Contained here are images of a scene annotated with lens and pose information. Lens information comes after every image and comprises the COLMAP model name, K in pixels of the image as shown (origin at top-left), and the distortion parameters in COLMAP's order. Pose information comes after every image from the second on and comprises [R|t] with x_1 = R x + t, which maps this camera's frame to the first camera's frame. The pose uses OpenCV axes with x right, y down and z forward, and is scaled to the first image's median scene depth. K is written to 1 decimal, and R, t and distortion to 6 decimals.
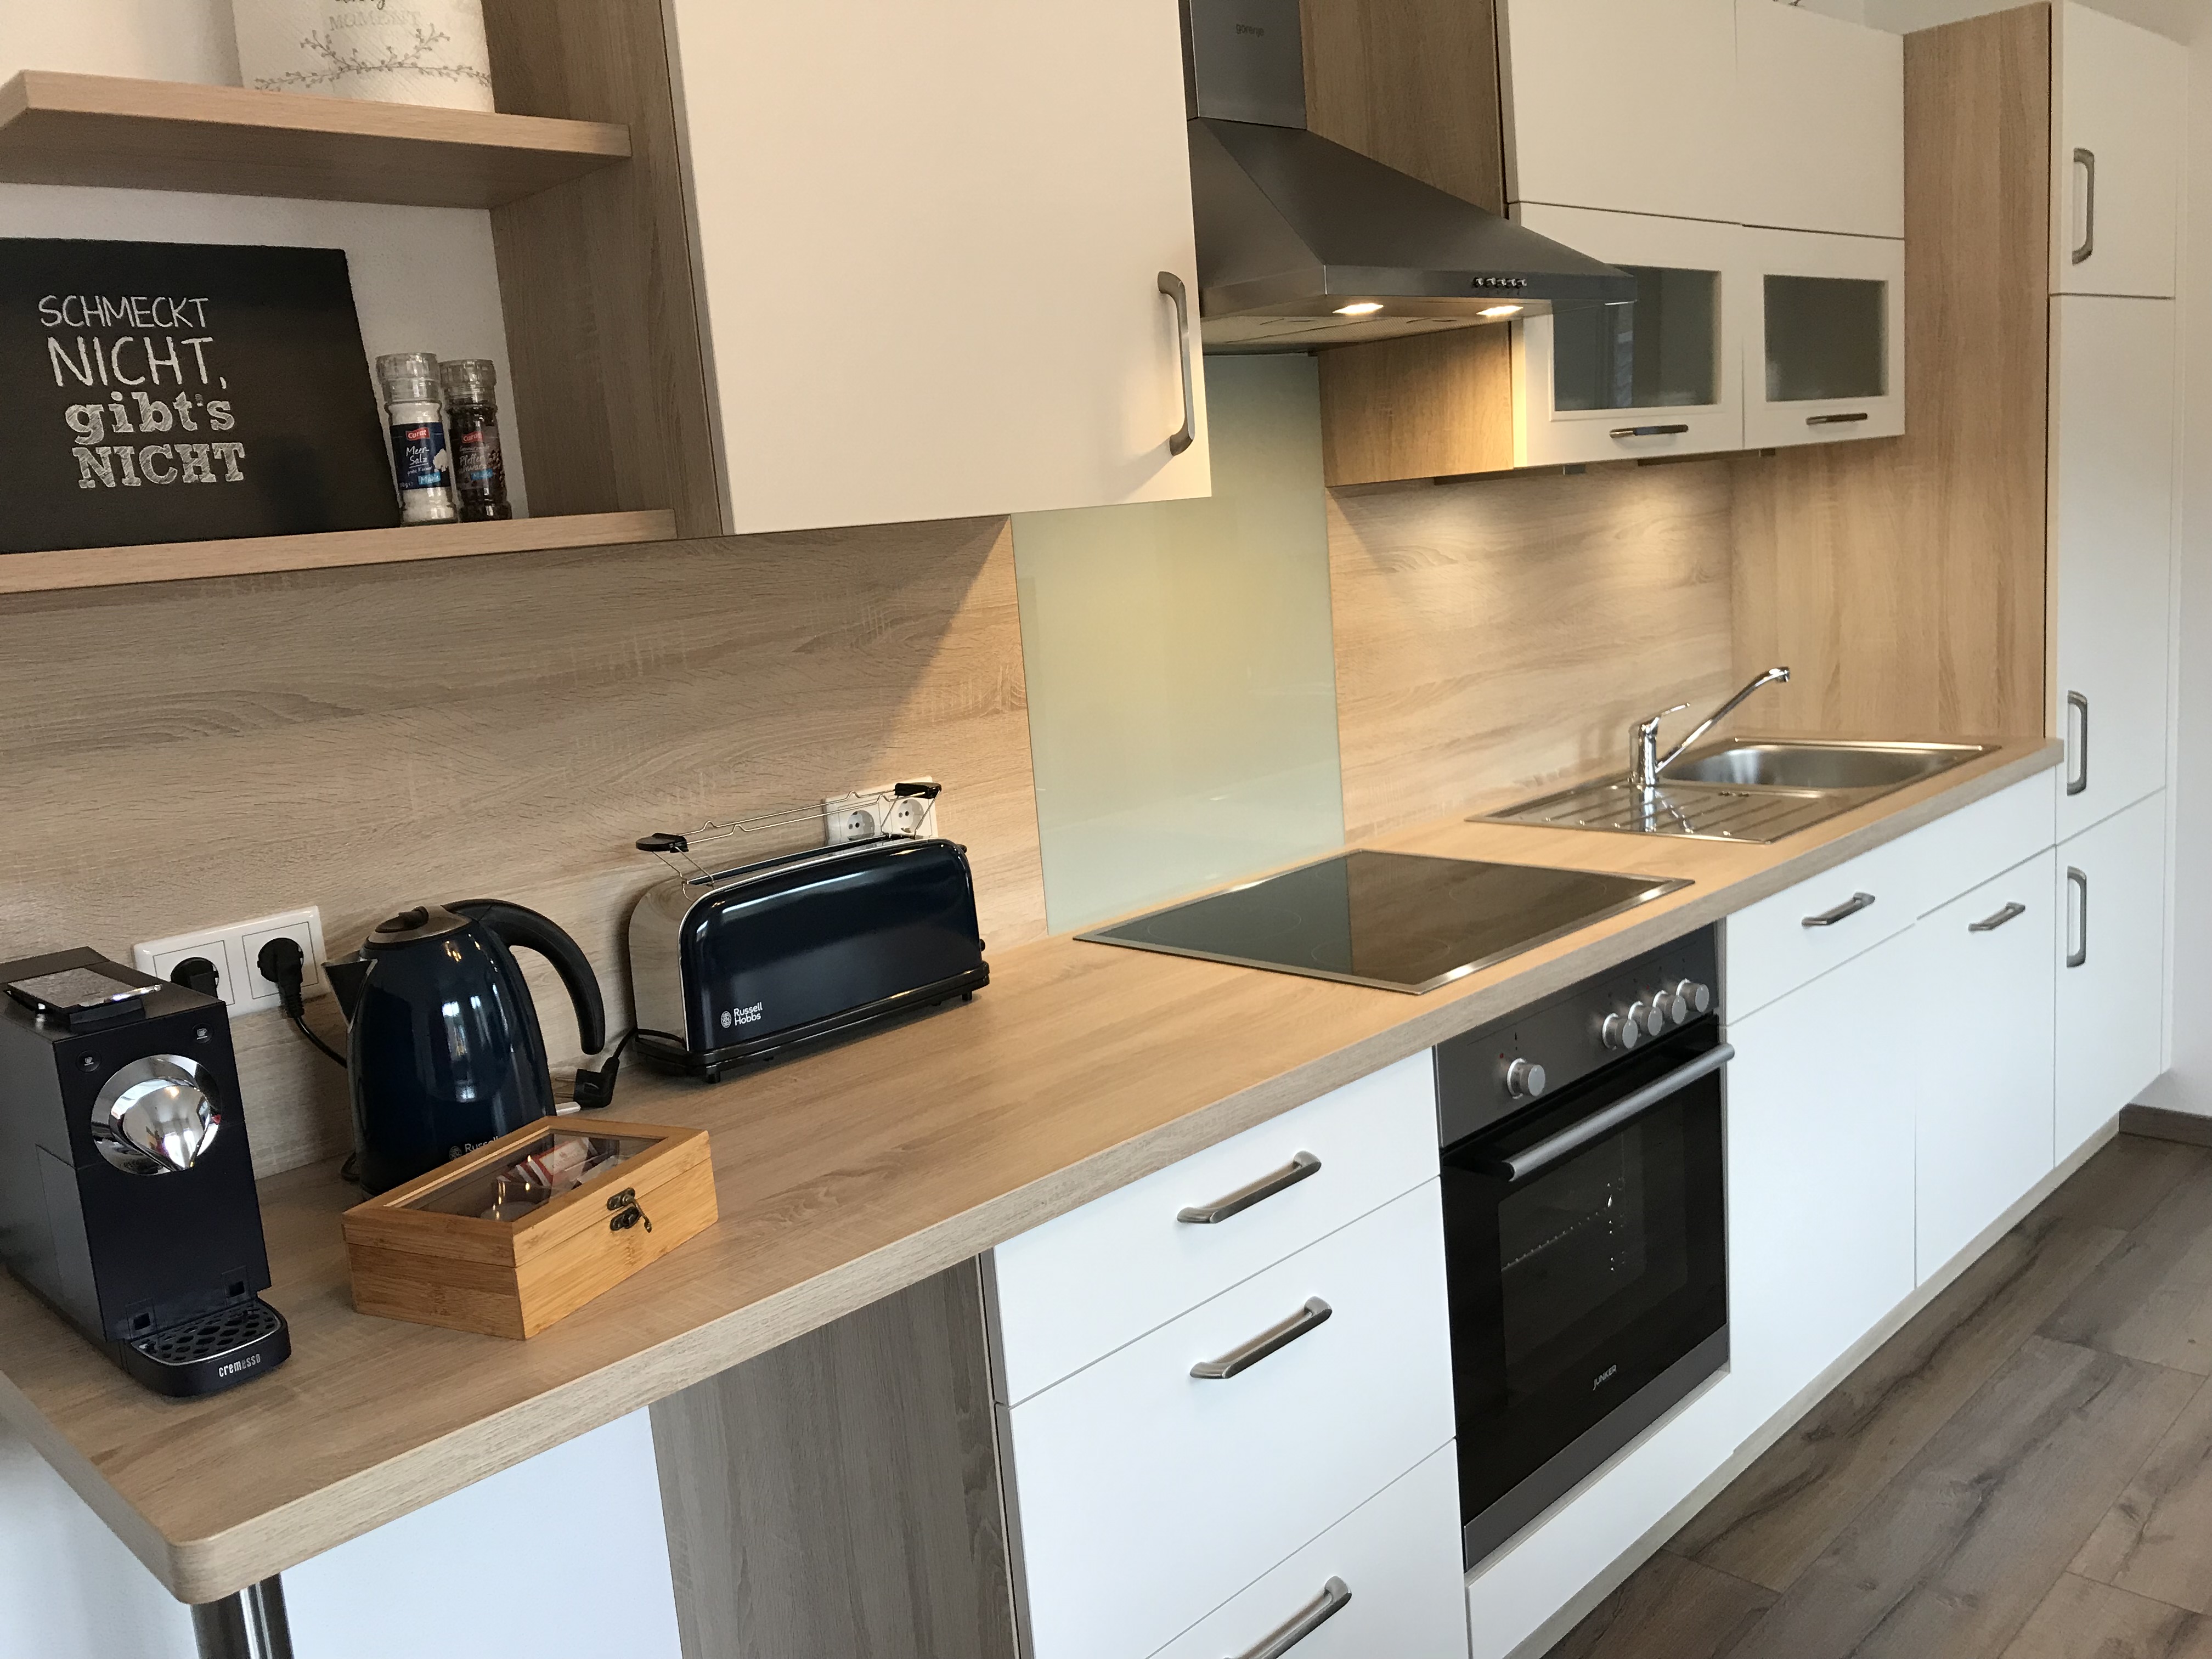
lens RADIAL K [[1835.4, 0, 1098.7], [0, 1835.4, 828.6], [0, 0, 1]] dist [0.068797, -0.056755]
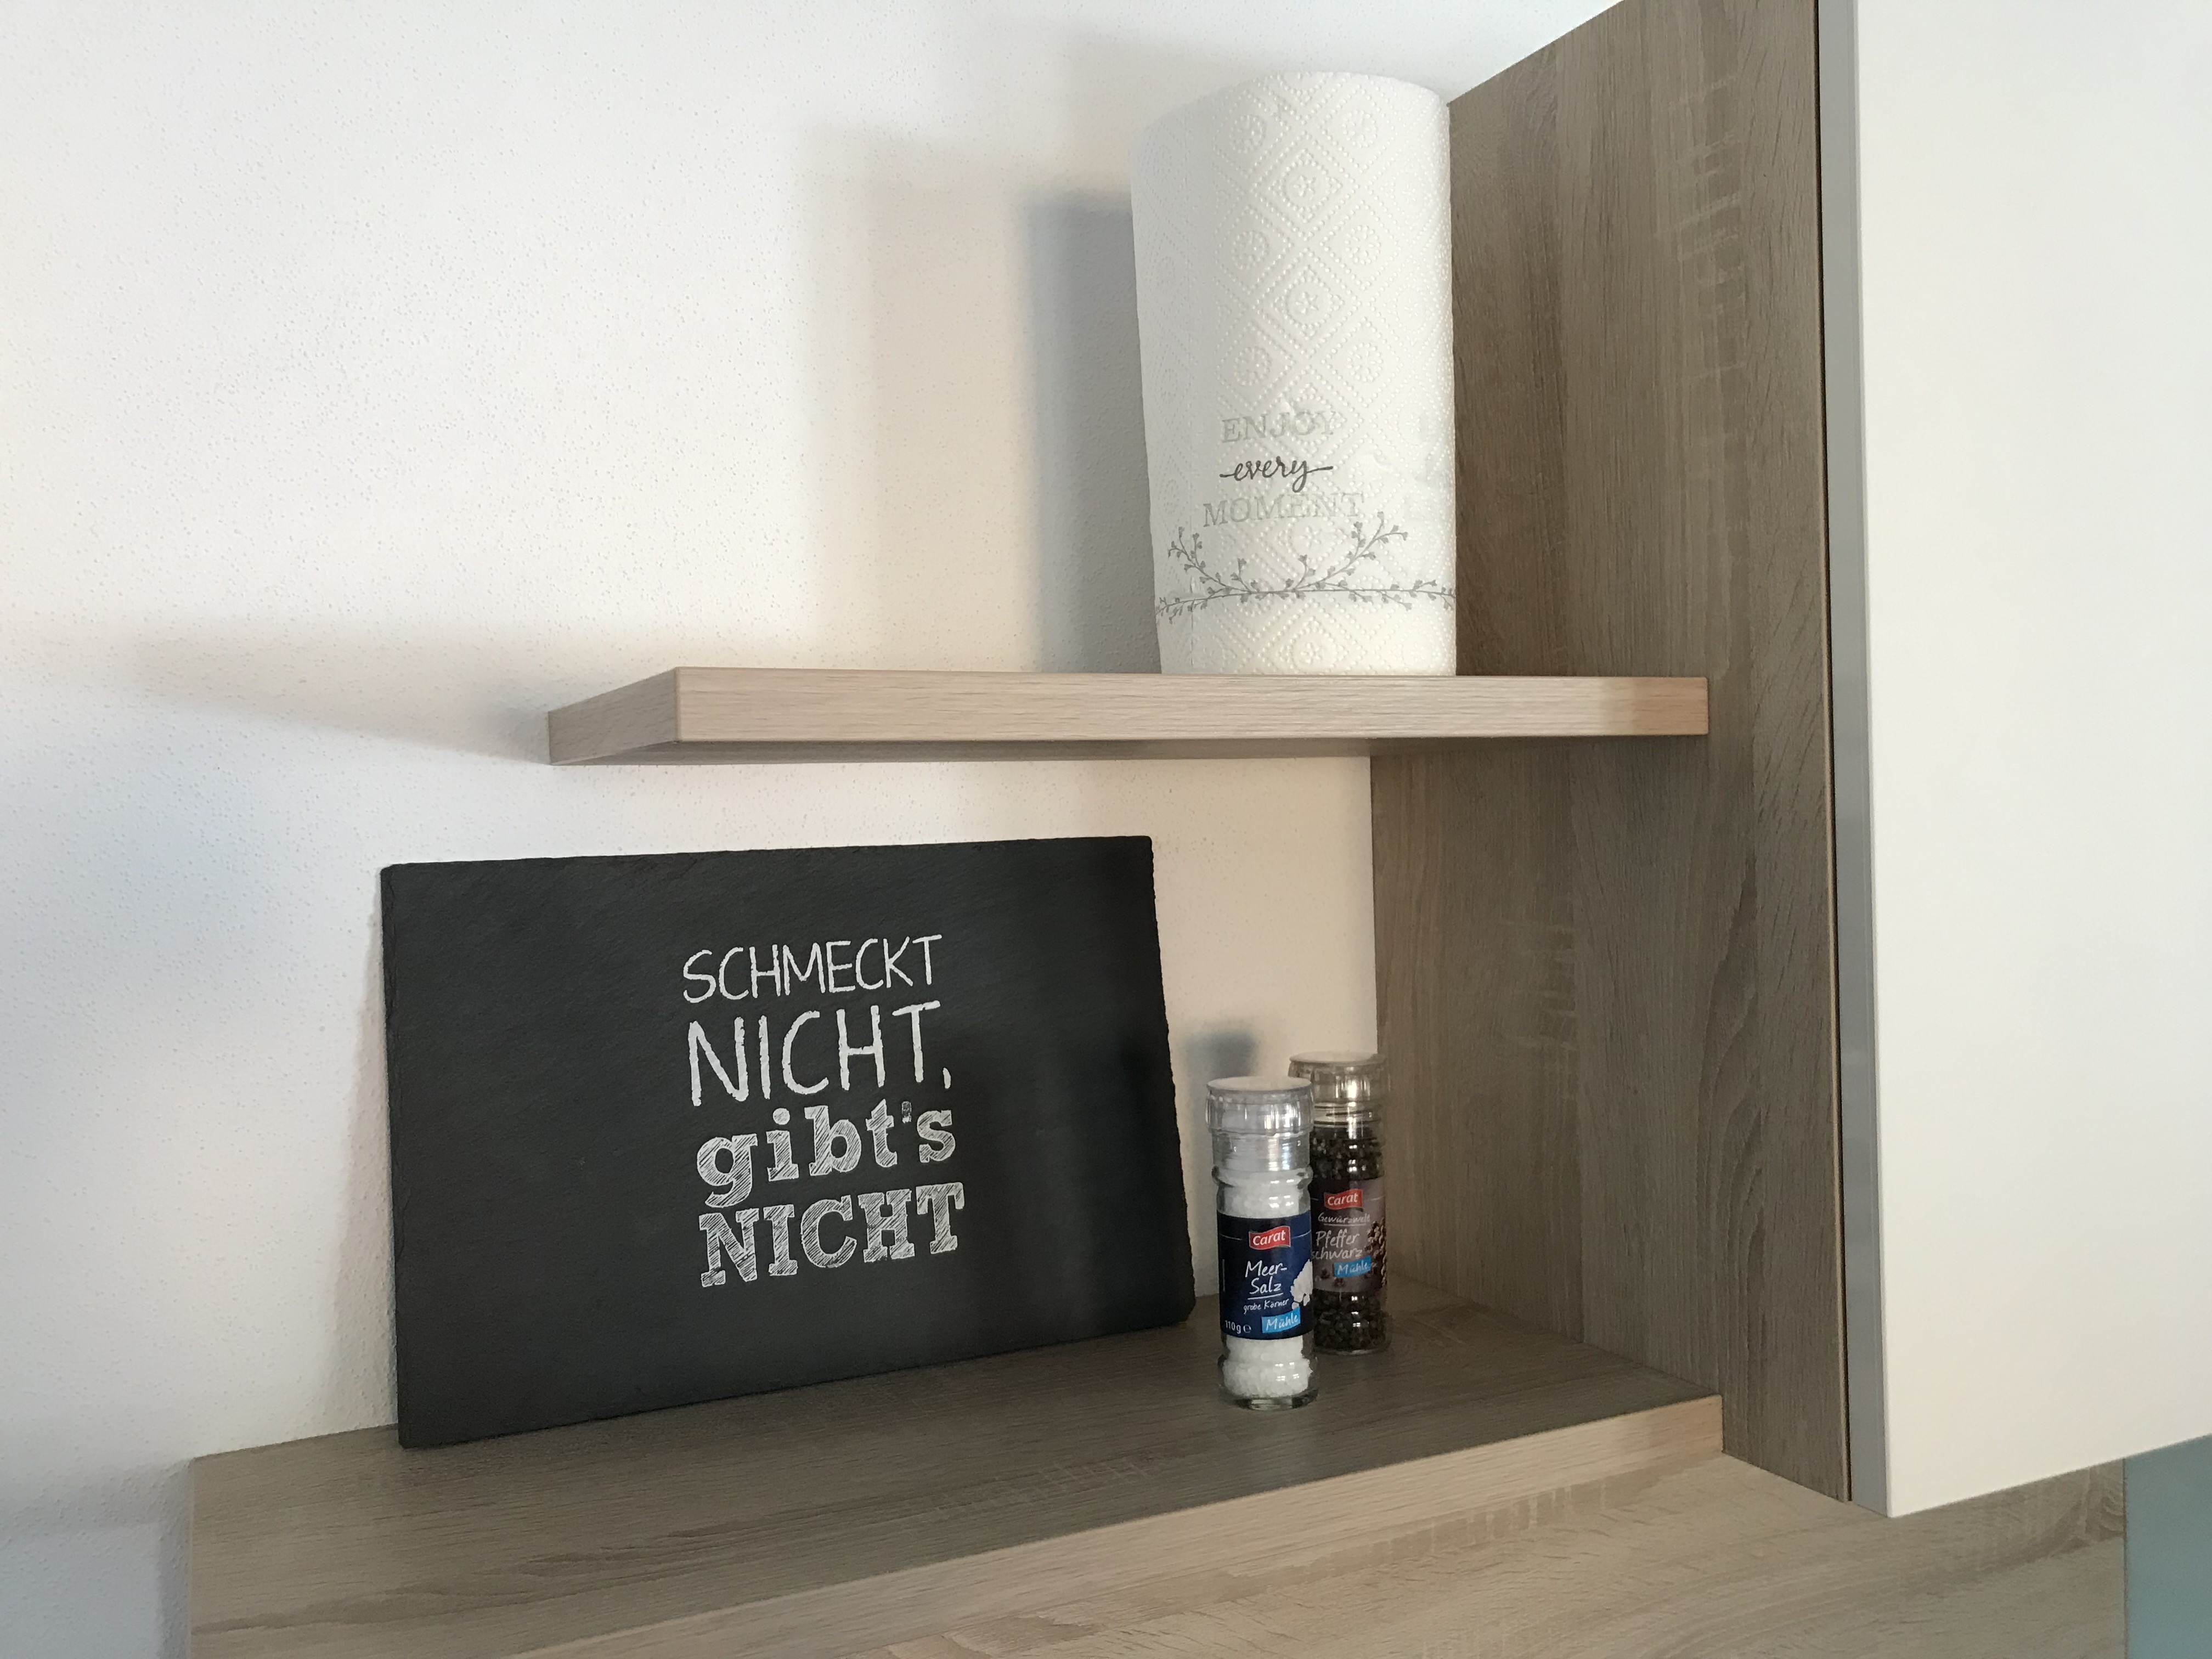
lens RADIAL K [[1835.4, 0, 1111.9], [0, 1835.4, 831.7], [0, 0, 1]] dist [0.068797, -0.056755]
pose [[0.948284, 0.057408, -0.312189, -0.249945], [-0.104448, 0.985174, -0.136101, -0.249300], [0.299747, 0.161670, 0.940220, 0.468433]]
